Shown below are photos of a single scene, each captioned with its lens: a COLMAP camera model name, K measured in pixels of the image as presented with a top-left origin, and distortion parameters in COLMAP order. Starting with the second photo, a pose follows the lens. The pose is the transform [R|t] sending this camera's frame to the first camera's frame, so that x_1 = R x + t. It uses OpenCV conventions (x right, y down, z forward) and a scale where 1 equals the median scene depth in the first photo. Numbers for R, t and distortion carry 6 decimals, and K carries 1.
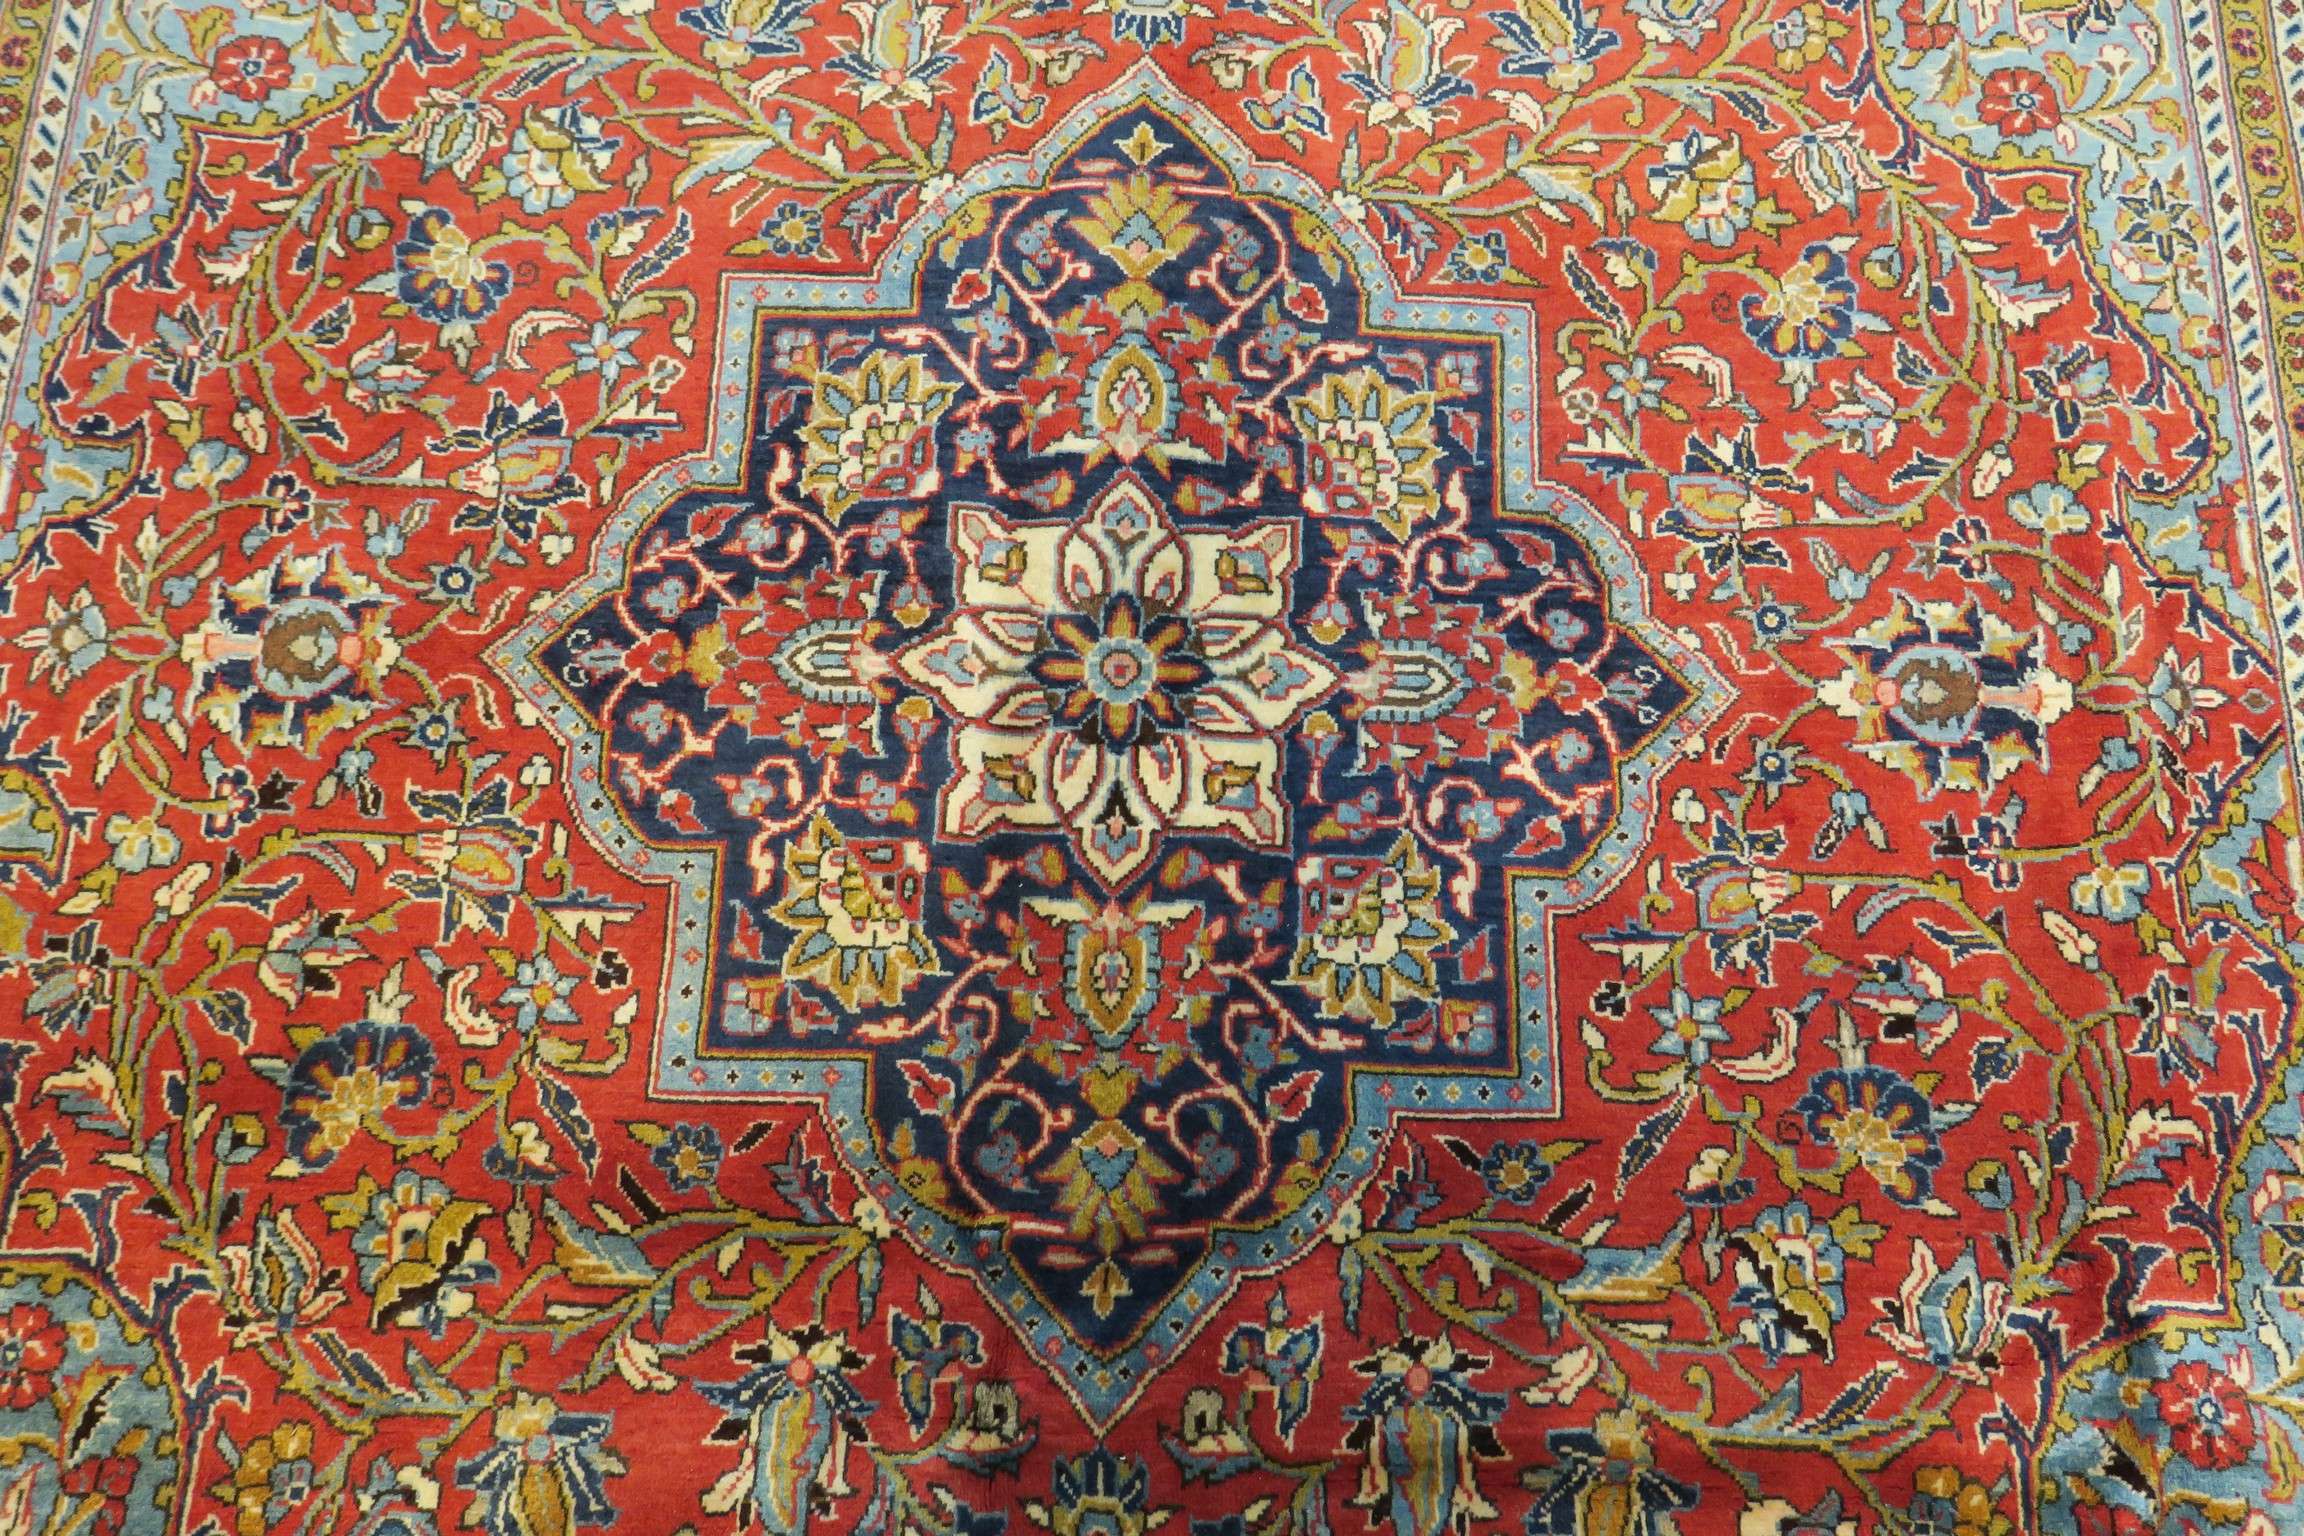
lens RADIAL K [[1583.9, 0, 1158.4], [0, 1583.9, 763.0], [0, 0, 1]] dist [-0.019068, 0.010976]
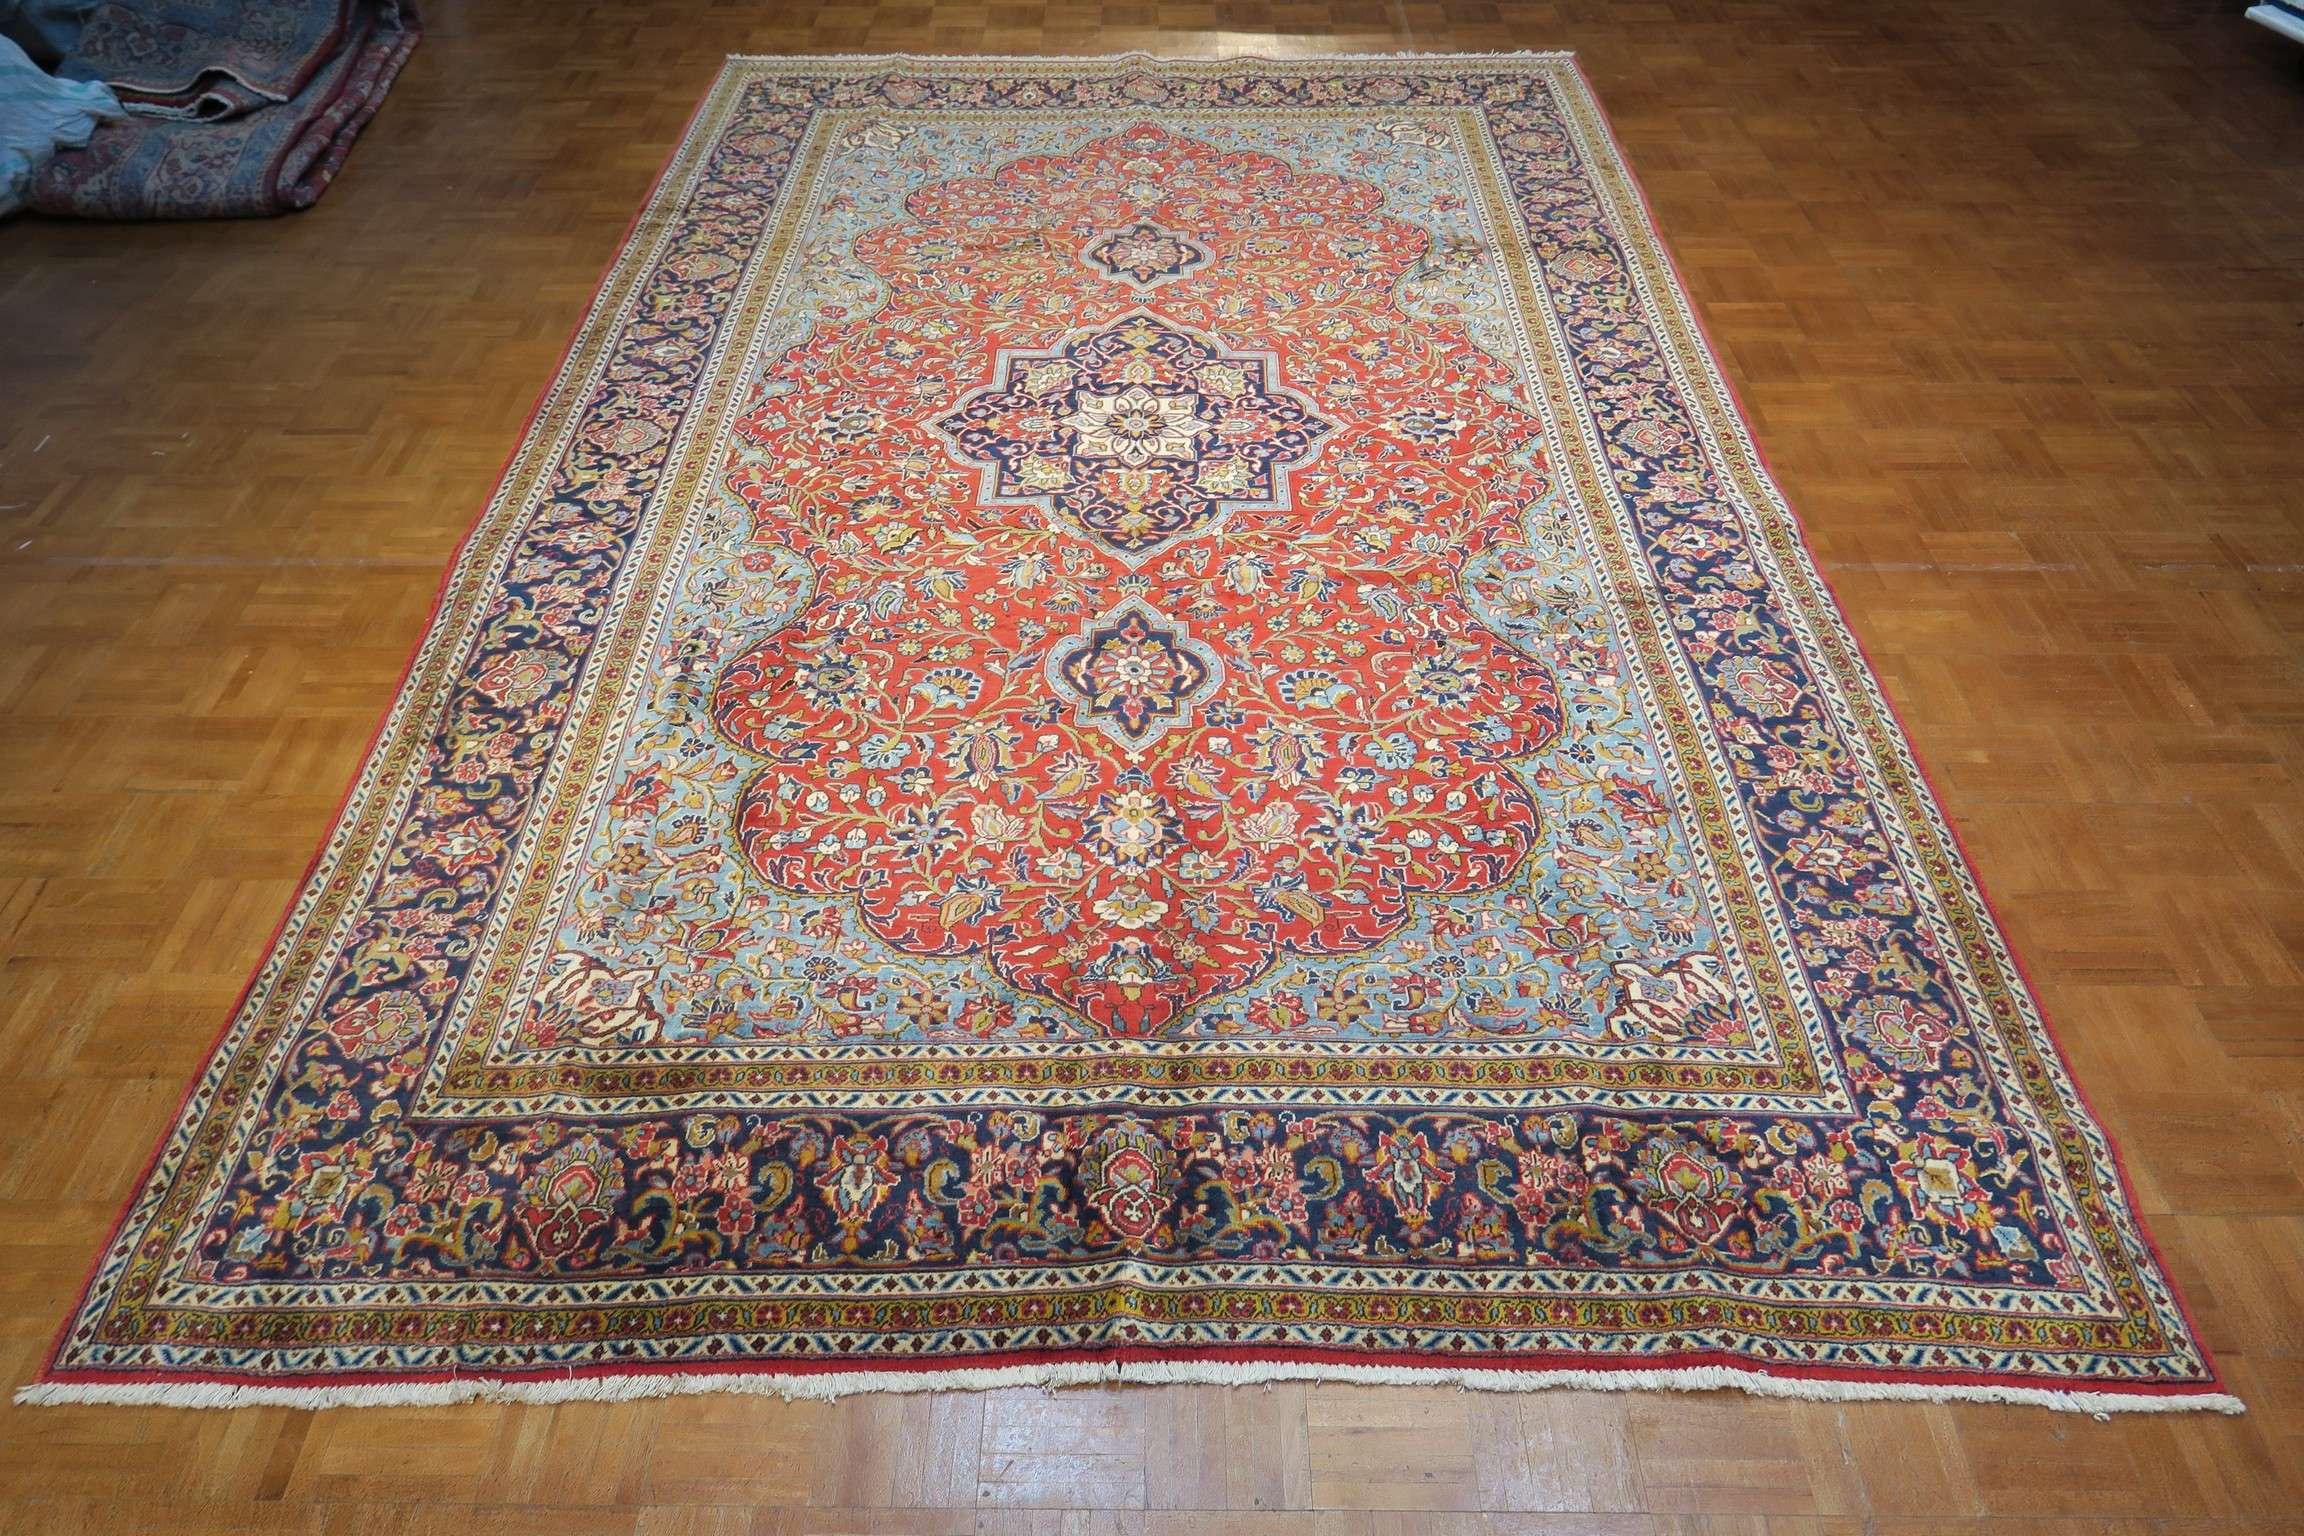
lens RADIAL K [[1583.9, 0, 1154.0], [0, 1583.9, 778.5], [0, 0, 1]] dist [-0.019068, 0.010976]
pose [[0.999779, -0.020796, 0.003111, -0.014245], [0.019315, 0.849824, -0.526713, 2.038787], [0.008310, 0.526657, 0.850037, -1.131610]]
